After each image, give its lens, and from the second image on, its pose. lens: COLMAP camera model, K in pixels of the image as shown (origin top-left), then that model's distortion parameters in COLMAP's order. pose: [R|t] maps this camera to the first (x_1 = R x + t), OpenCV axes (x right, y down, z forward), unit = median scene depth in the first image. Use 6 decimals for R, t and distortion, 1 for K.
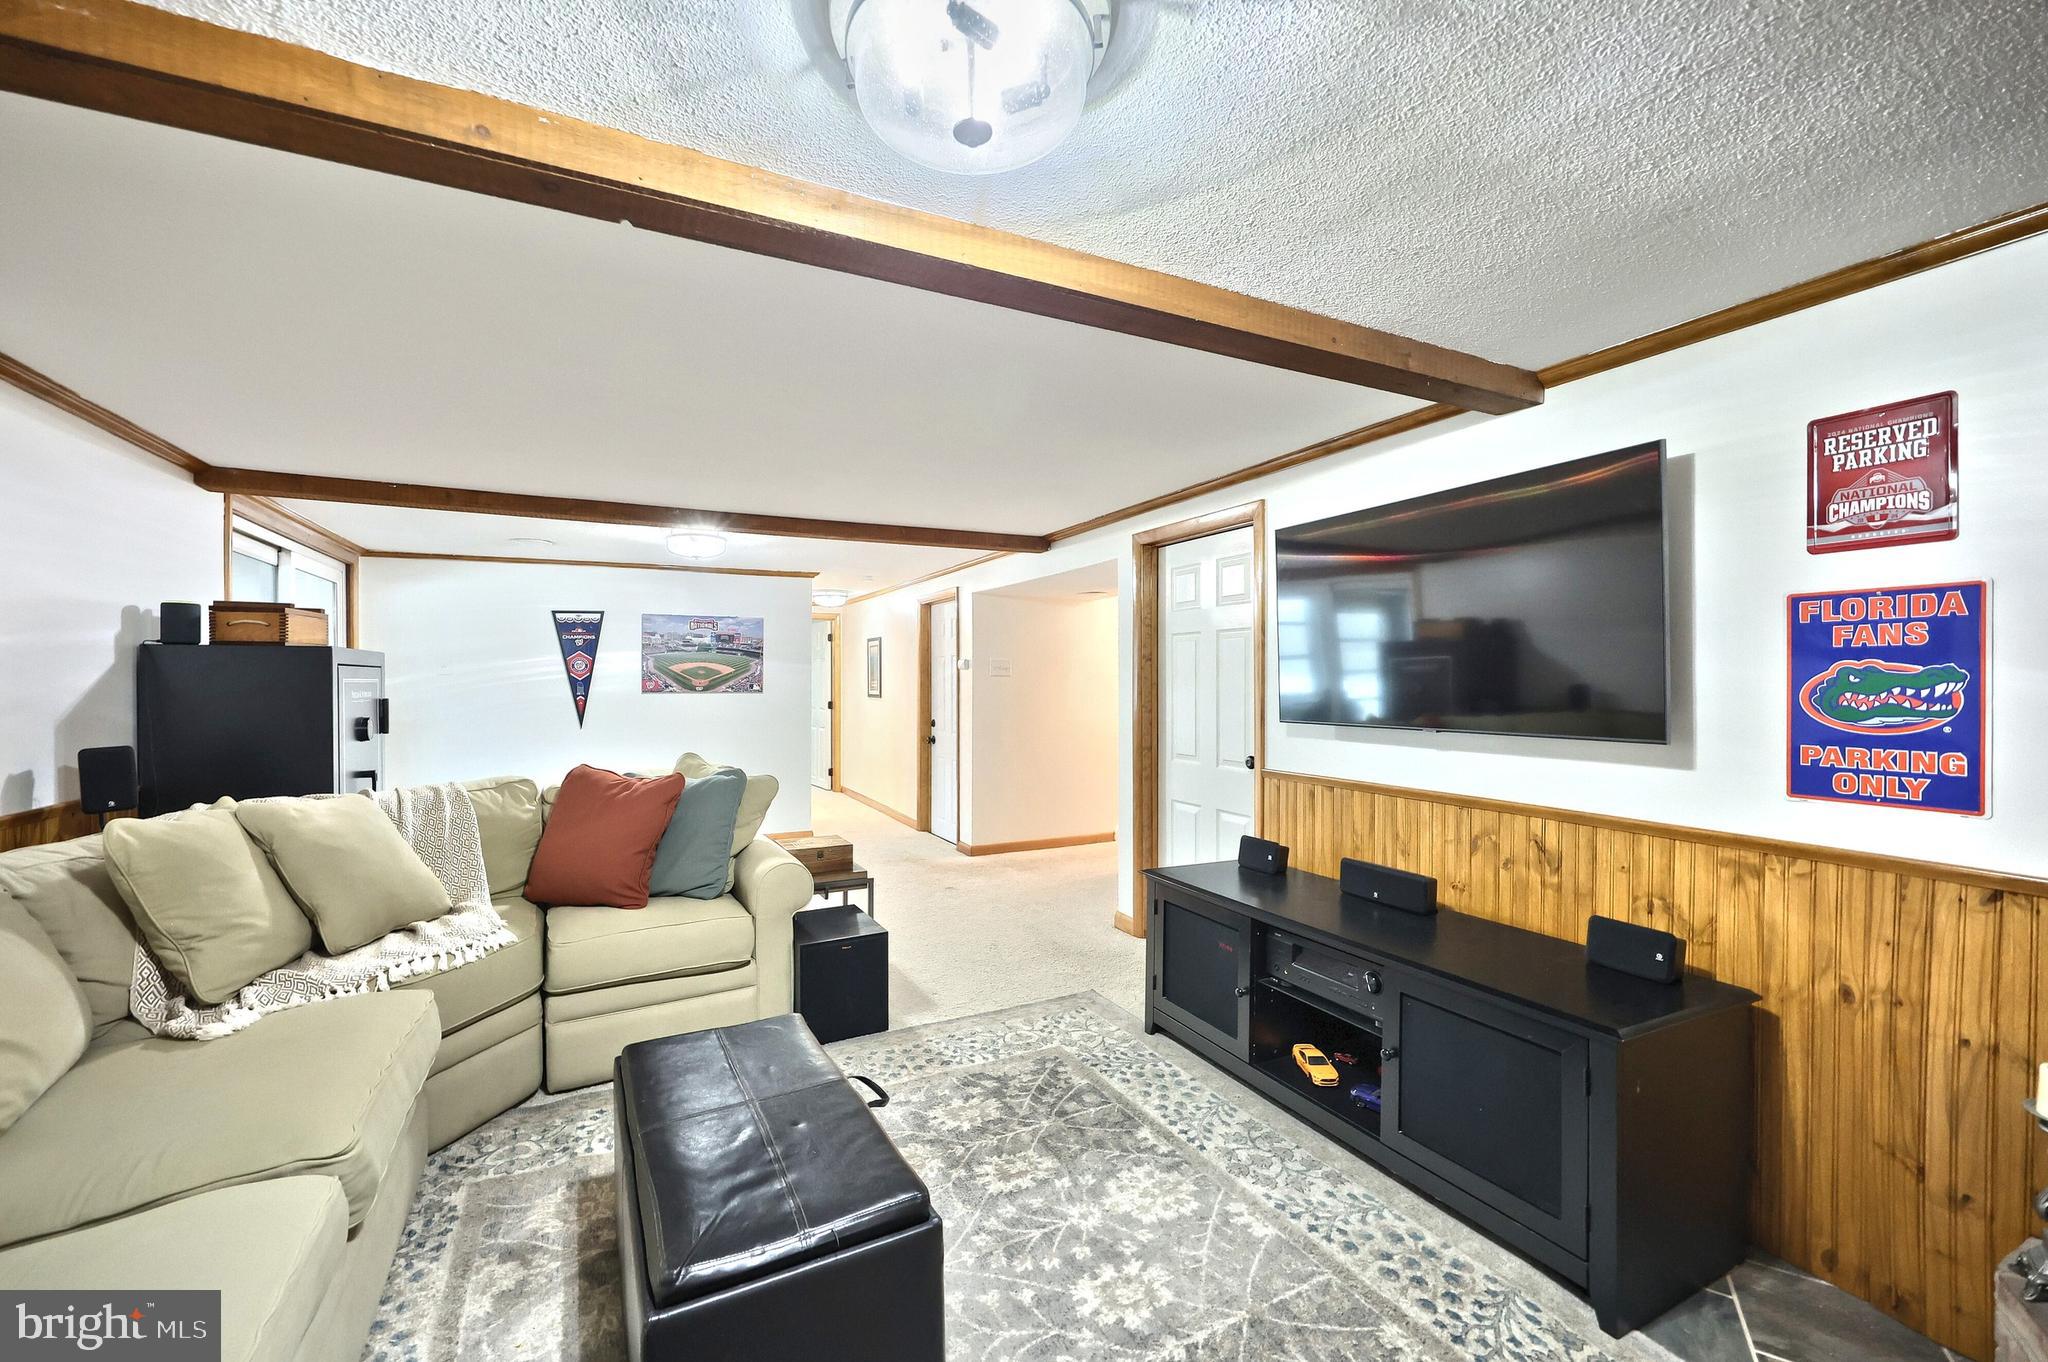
lens RADIAL K [[825.8, 0, 1024.0], [0, 825.8, 681.0], [0, 0, 1]] dist [0.000972, 0.000067]
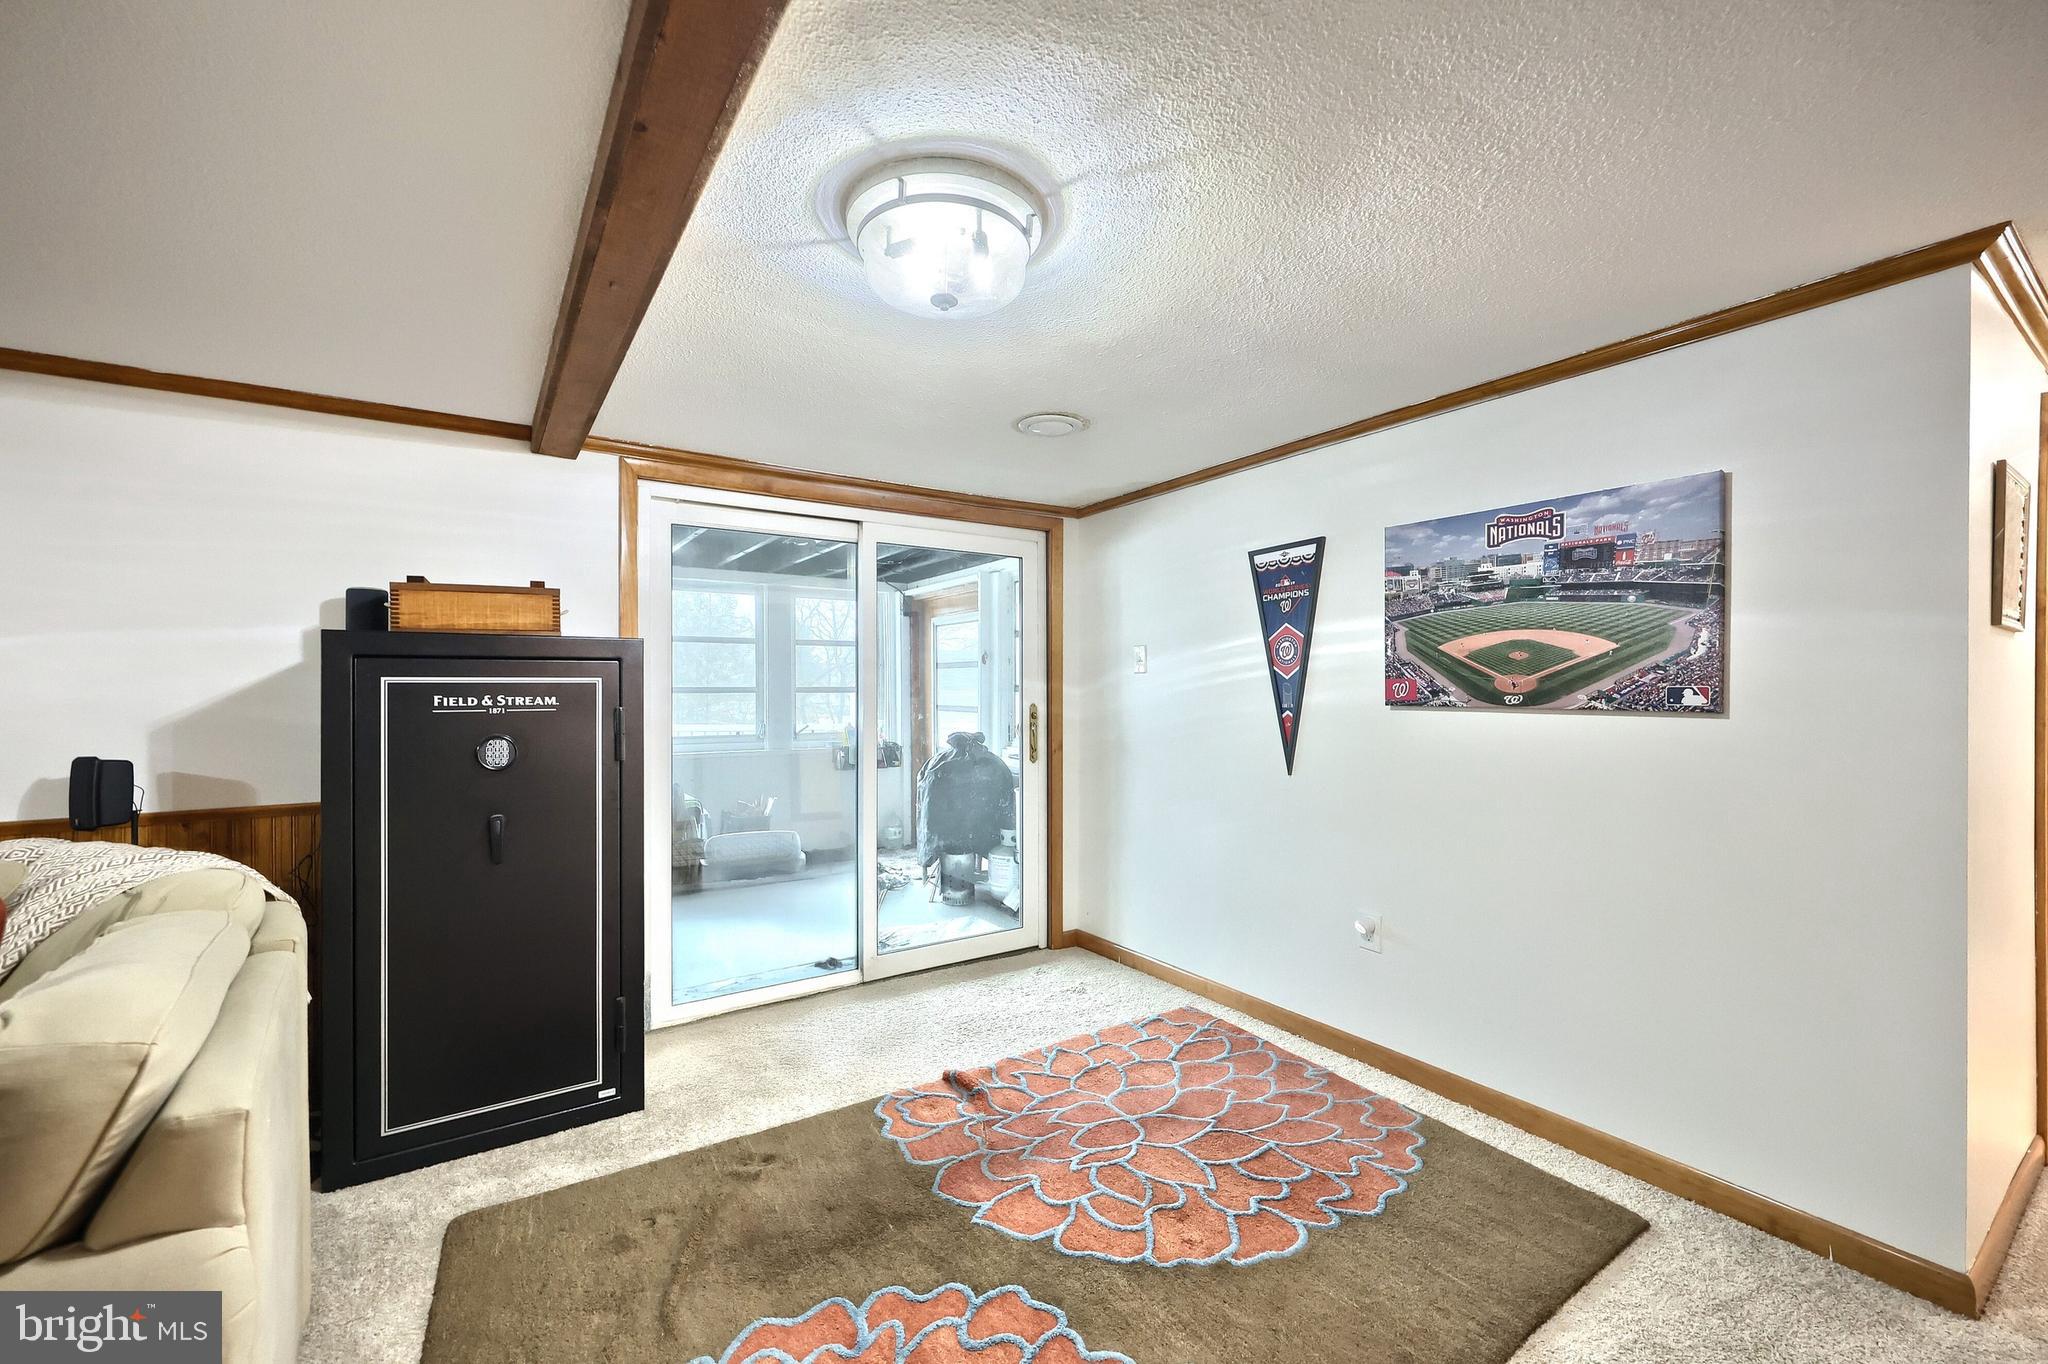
lens RADIAL K [[825.8, 0, 1024.0], [0, 825.8, 682.0], [0, 0, 1]] dist [0.000972, 0.000067]
pose [[0.130831, -0.004945, -0.991392, -0.050590], [0.001706, 0.999987, -0.004763, 0.002695], [0.991403, -0.001068, 0.130838, 0.747741]]
